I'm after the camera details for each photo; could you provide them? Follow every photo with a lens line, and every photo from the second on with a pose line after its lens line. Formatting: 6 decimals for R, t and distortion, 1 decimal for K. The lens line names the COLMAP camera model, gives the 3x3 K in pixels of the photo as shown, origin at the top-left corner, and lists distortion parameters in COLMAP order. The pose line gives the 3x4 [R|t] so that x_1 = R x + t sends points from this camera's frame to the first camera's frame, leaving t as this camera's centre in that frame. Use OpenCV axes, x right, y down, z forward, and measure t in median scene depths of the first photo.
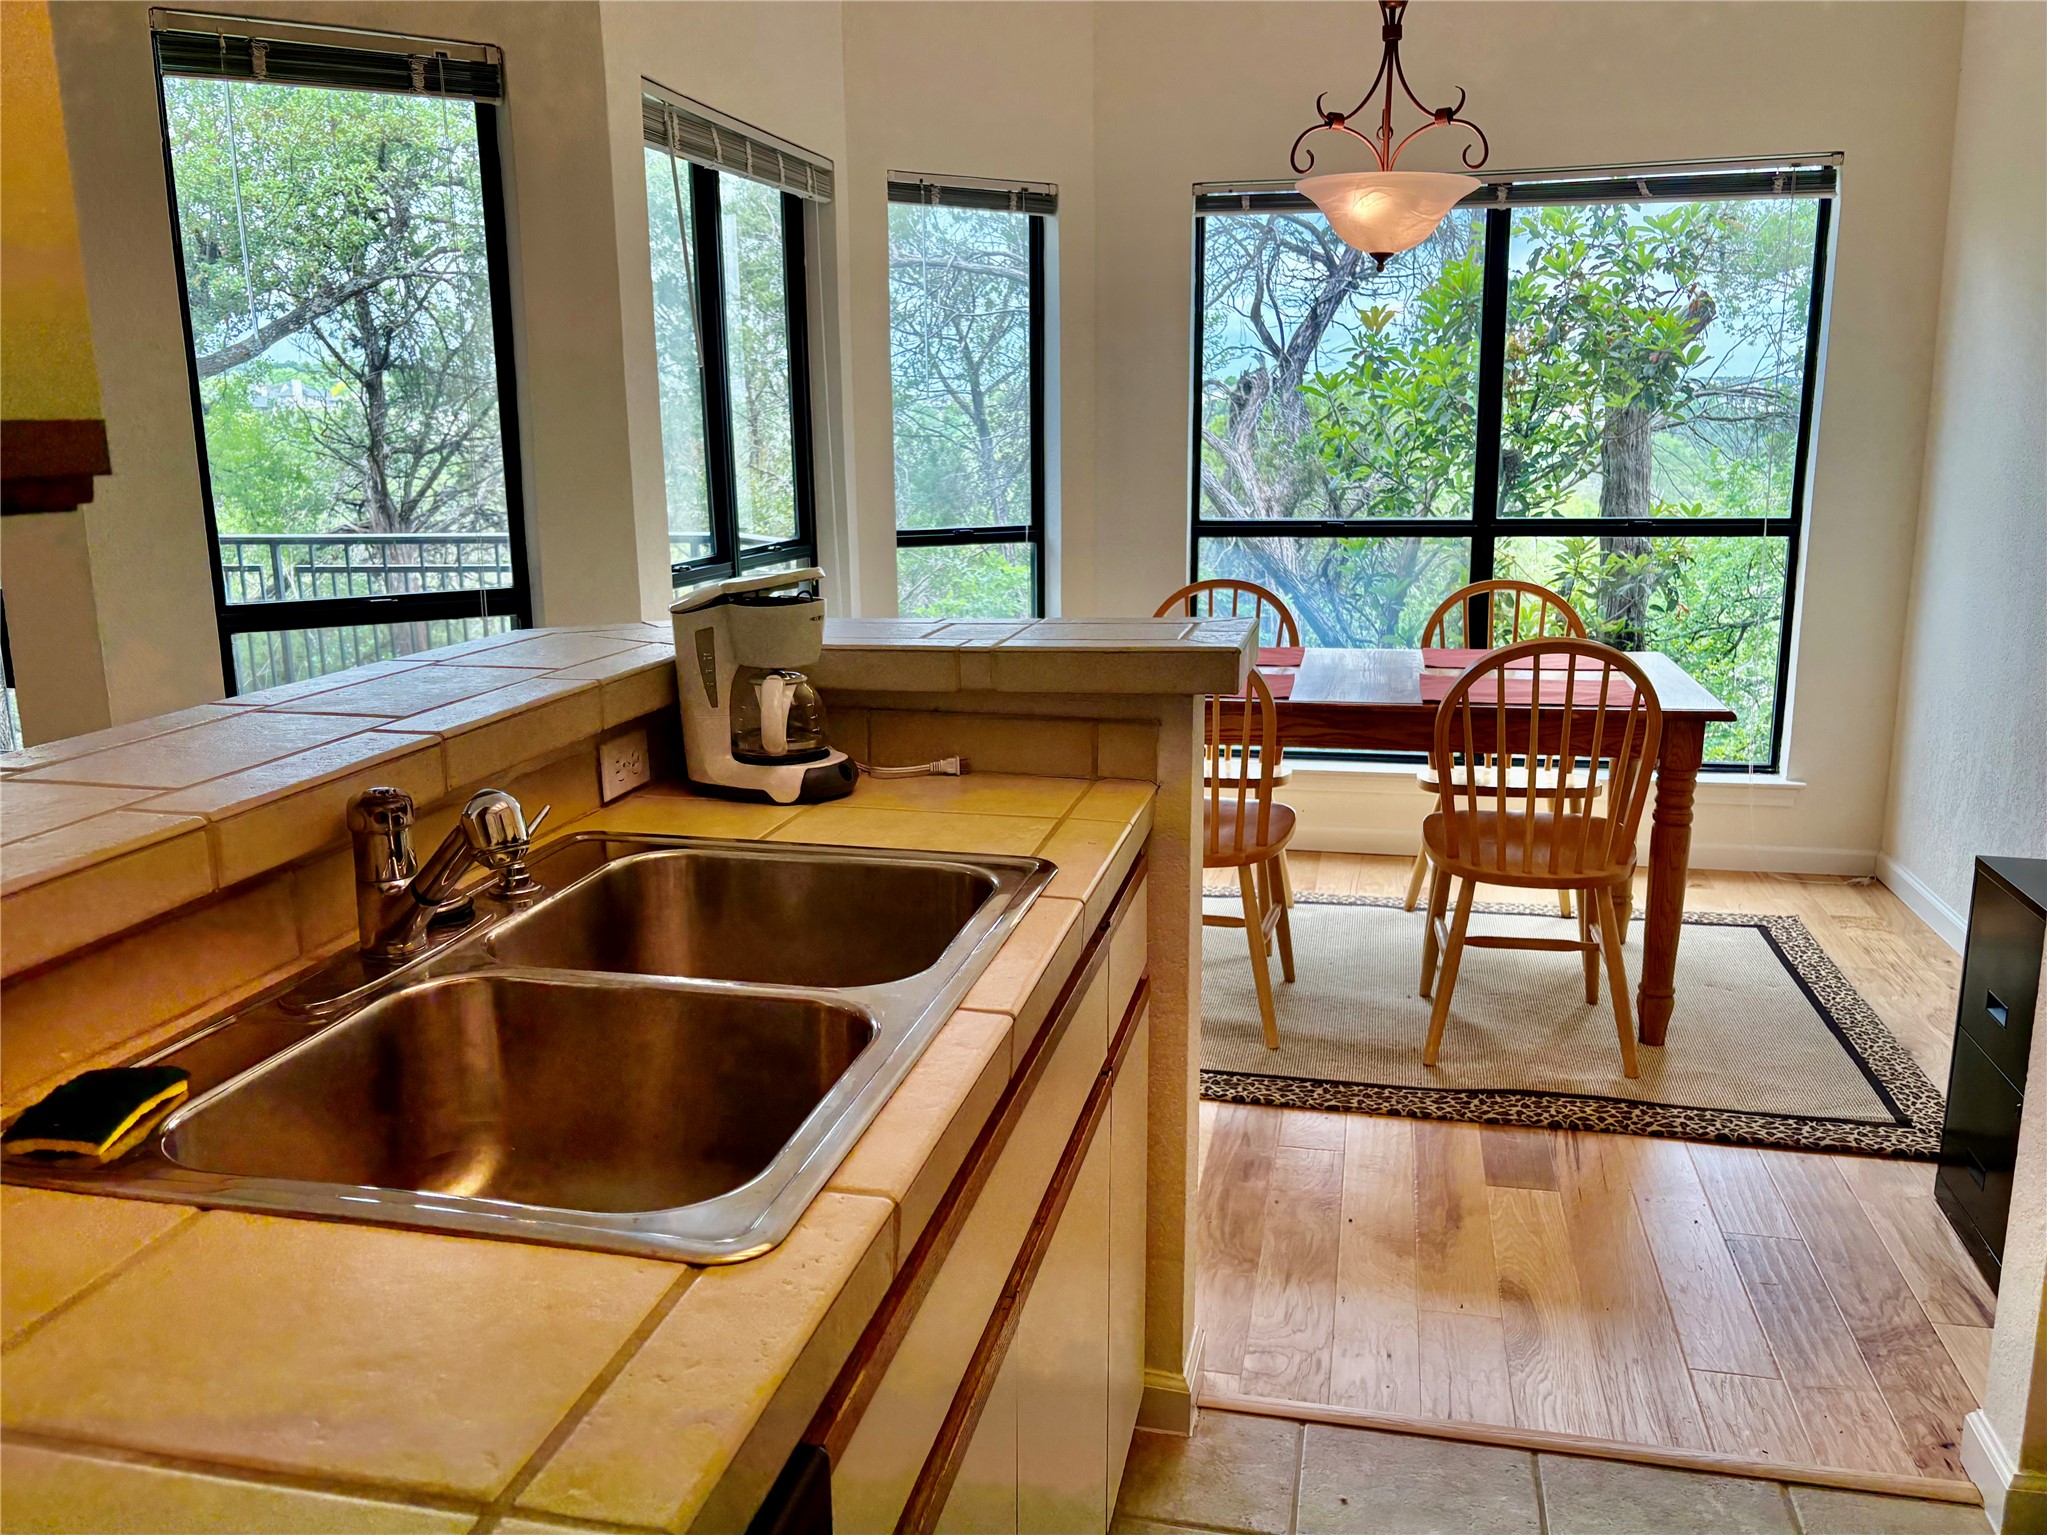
lens RADIAL K [[1615.2, 0, 997.0], [0, 1615.2, 791.6], [0, 0, 1]] dist [0.010504, -0.000553]
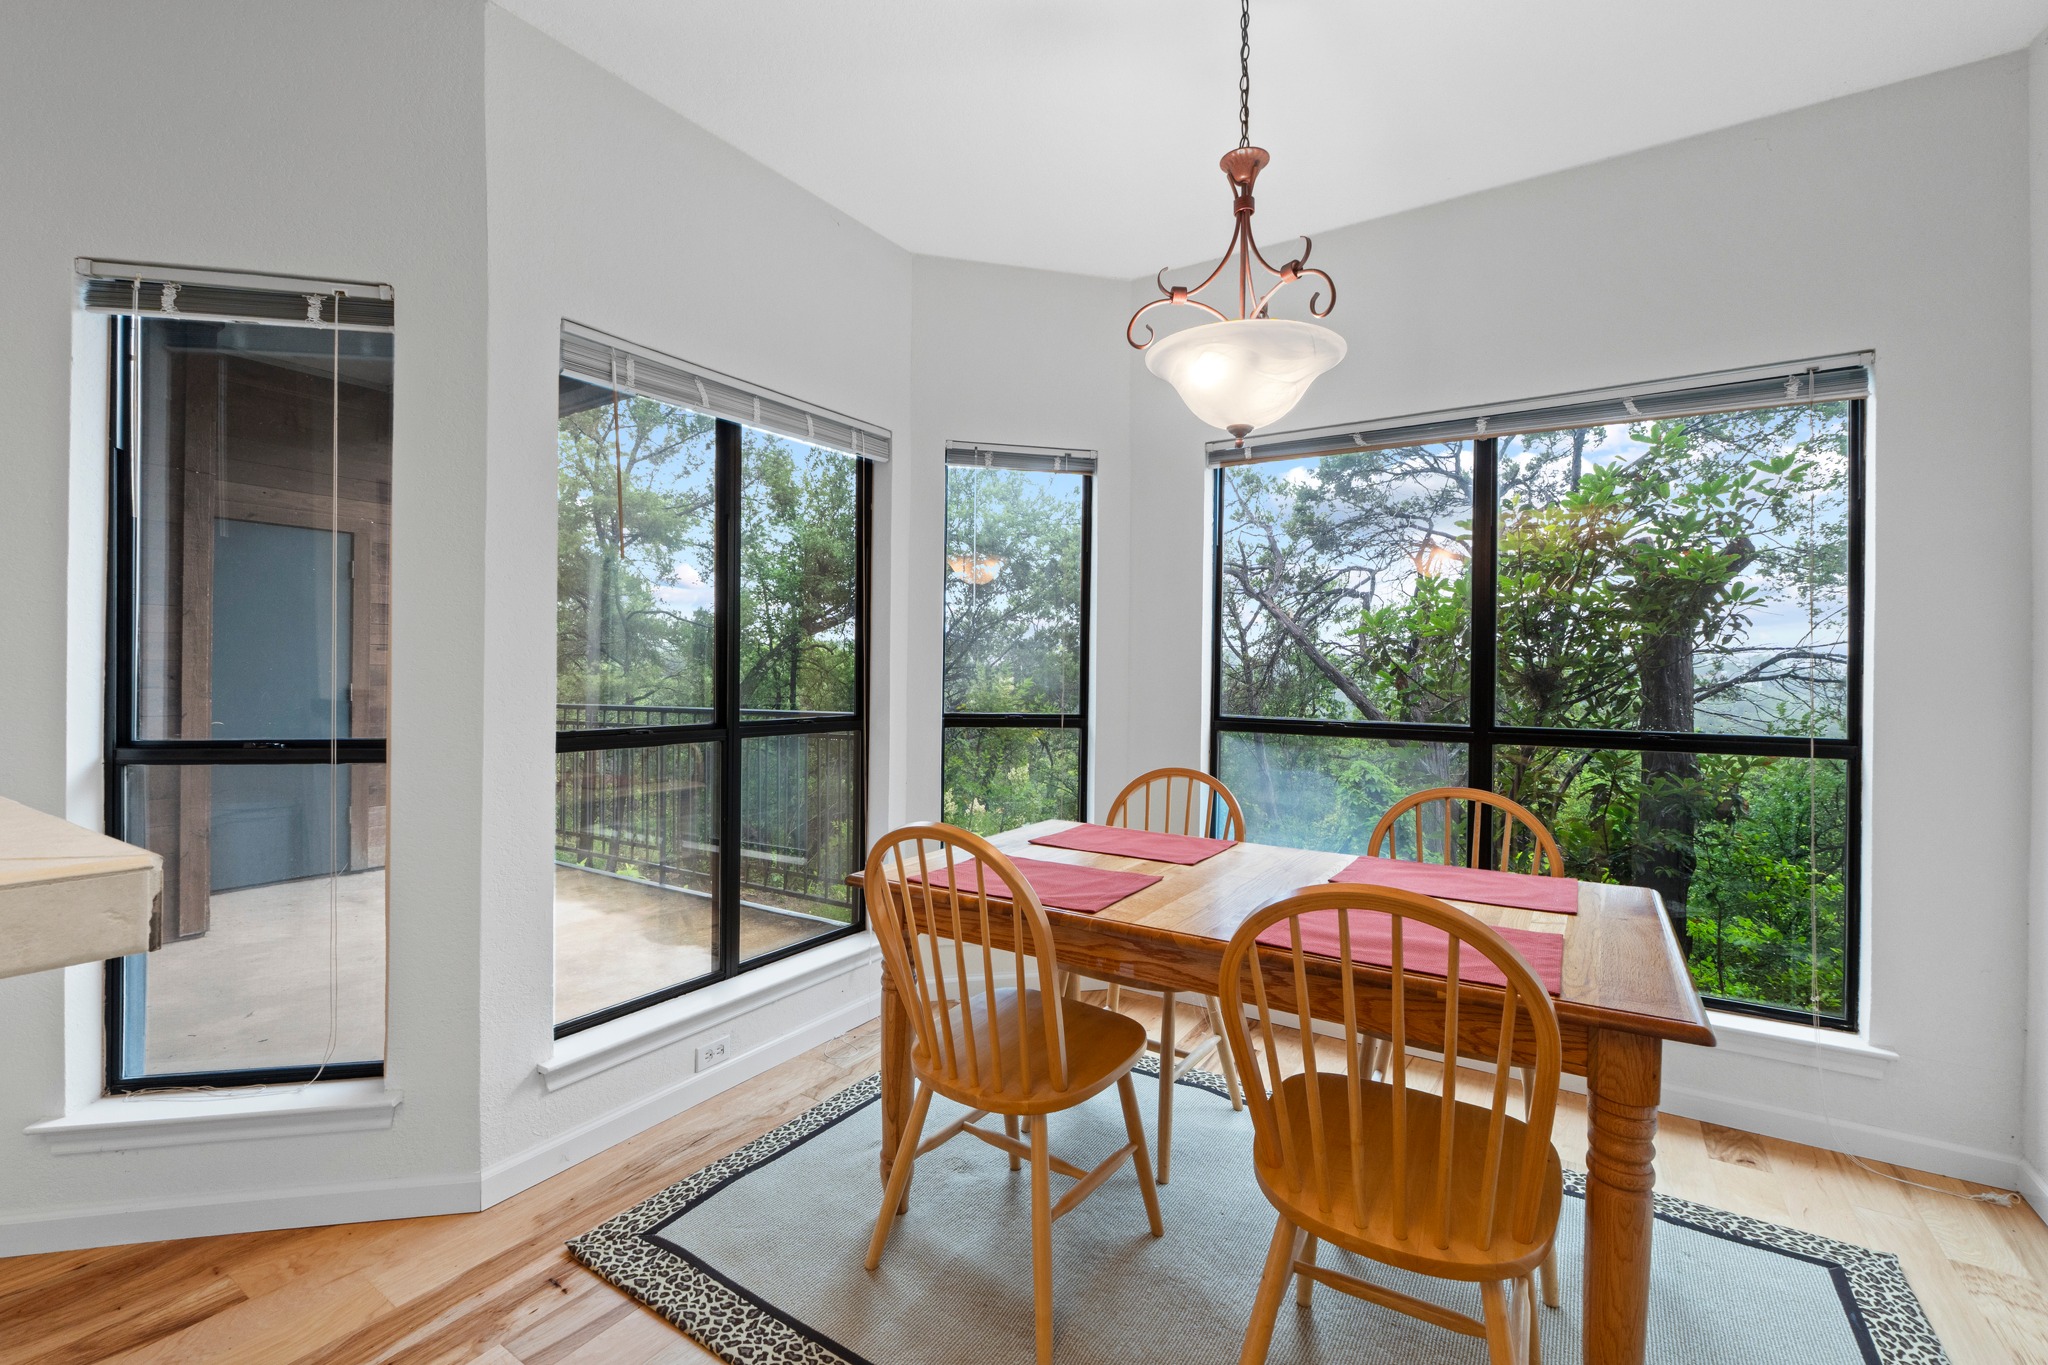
lens RADIAL K [[862.1, 0, 1024.0], [0, 862.1, 682.5], [0, 0, 1]] dist [-0.015726, 0.000968]
pose [[0.938686, 0.025442, -0.343834, 0.233566], [-0.097142, 0.976387, -0.192957, -0.067875], [0.330805, 0.214527, 0.918992, 0.431579]]
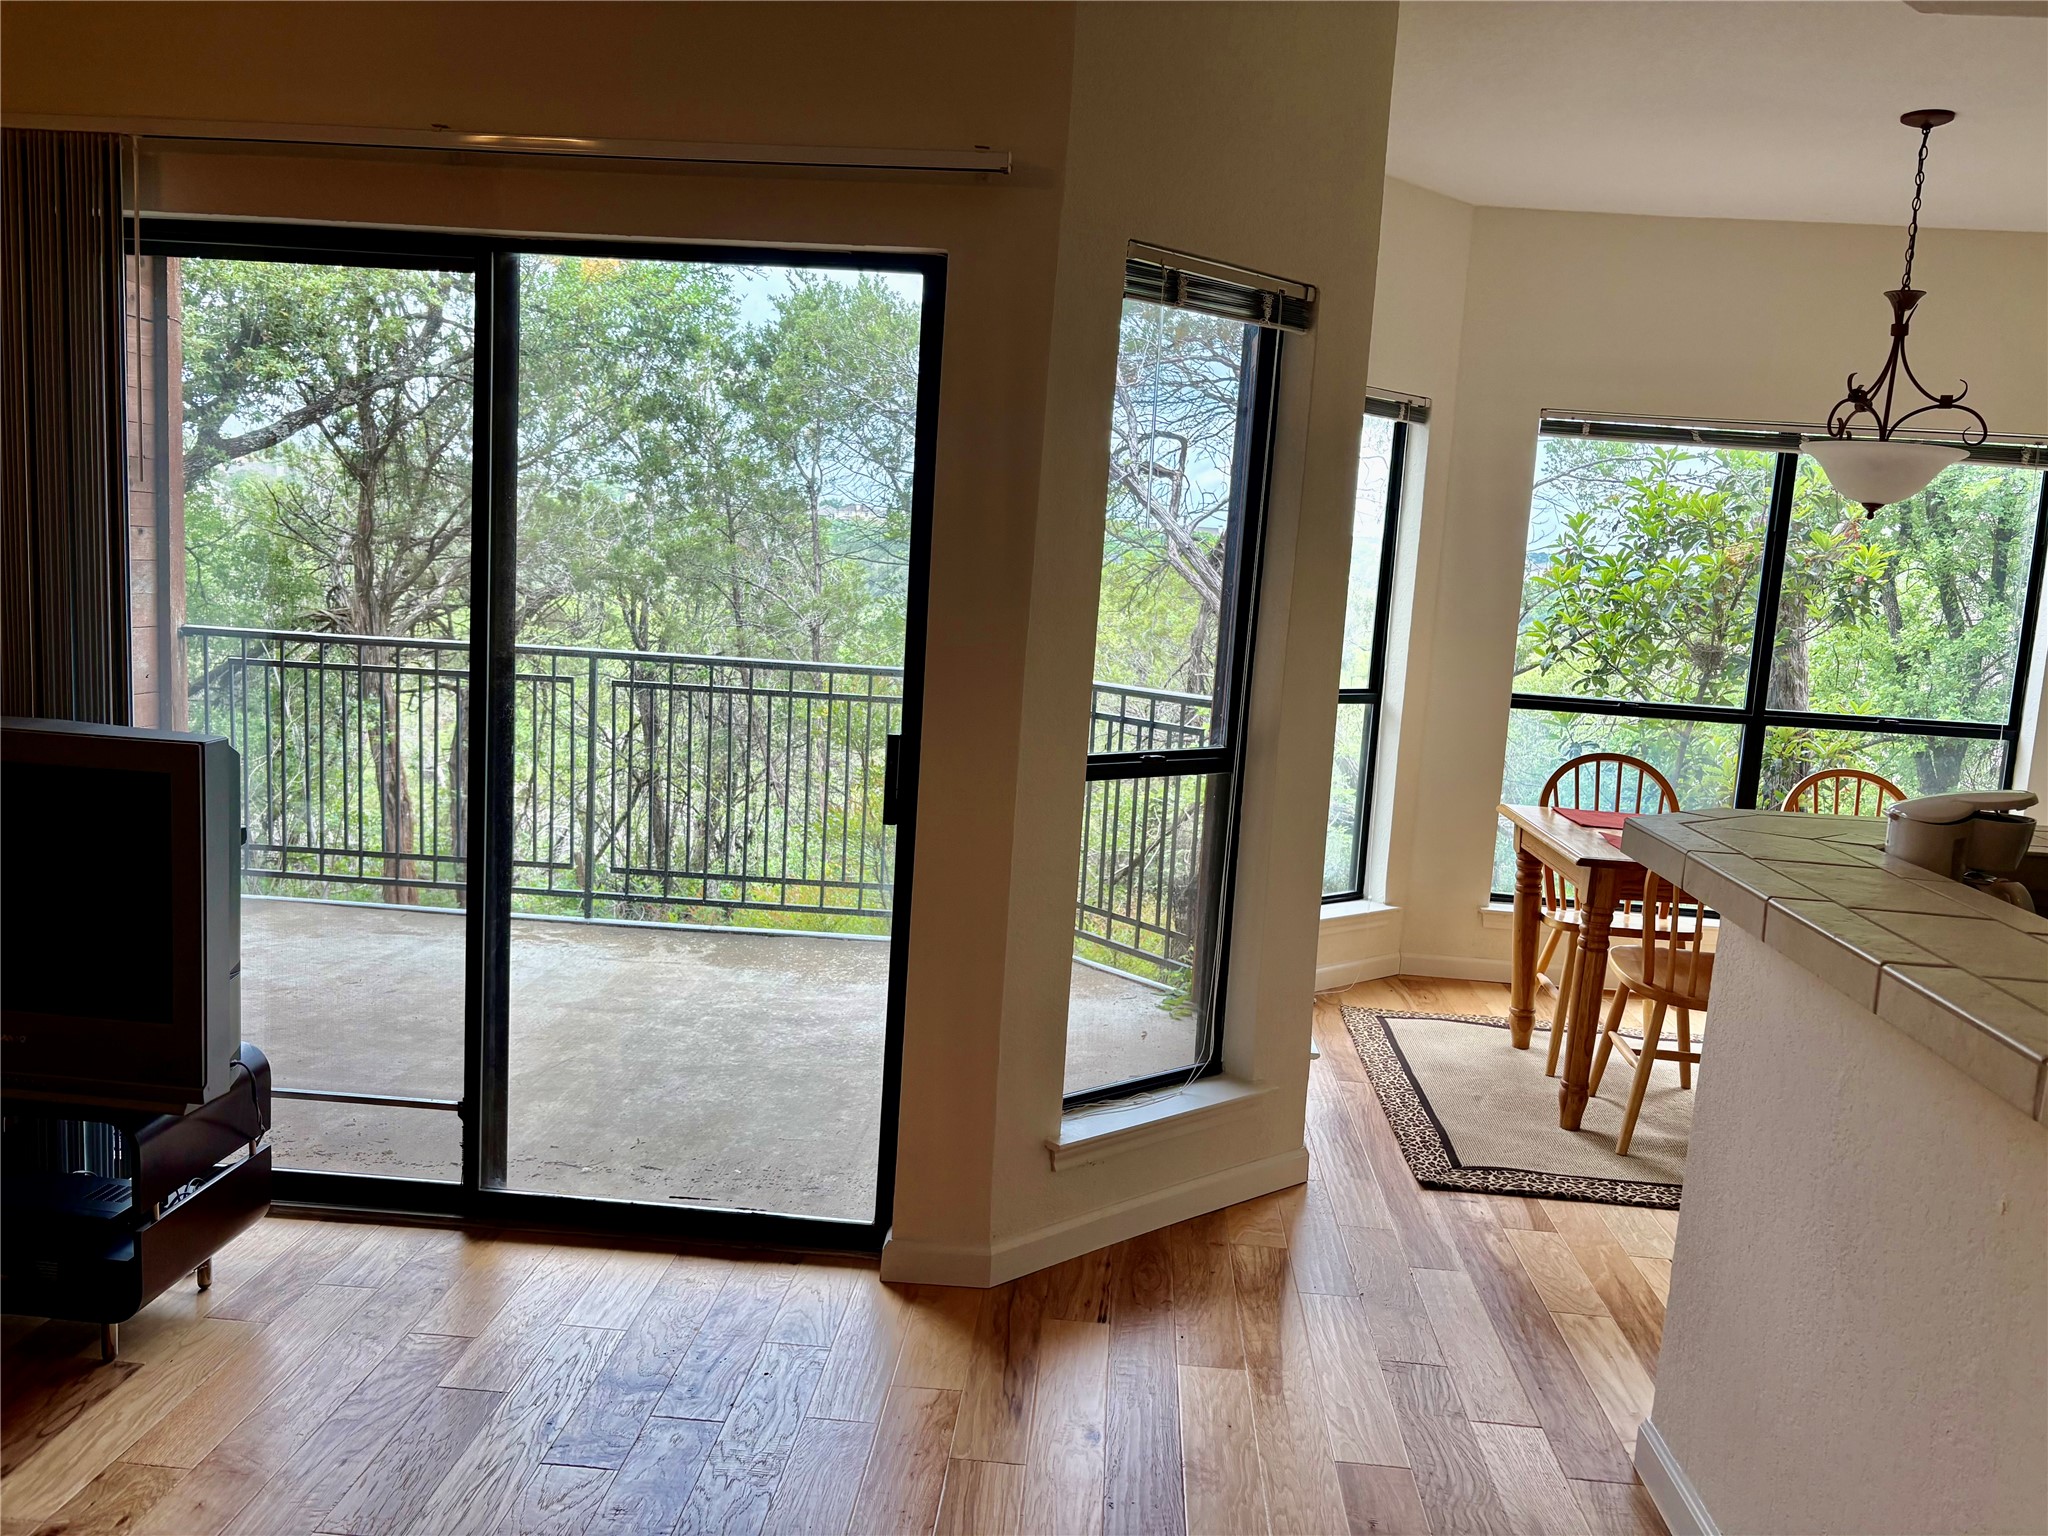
lens RADIAL K [[1550.2, 0, 1024.0], [0, 1550.2, 768.0], [0, 0, 1]] dist [0.039202, -0.059335]
pose [[0.985486, 0.051173, 0.161861, -0.450253], [-0.037794, 0.995691, -0.084684, -0.011390], [-0.165497, 0.077338, 0.983173, -0.020113]]
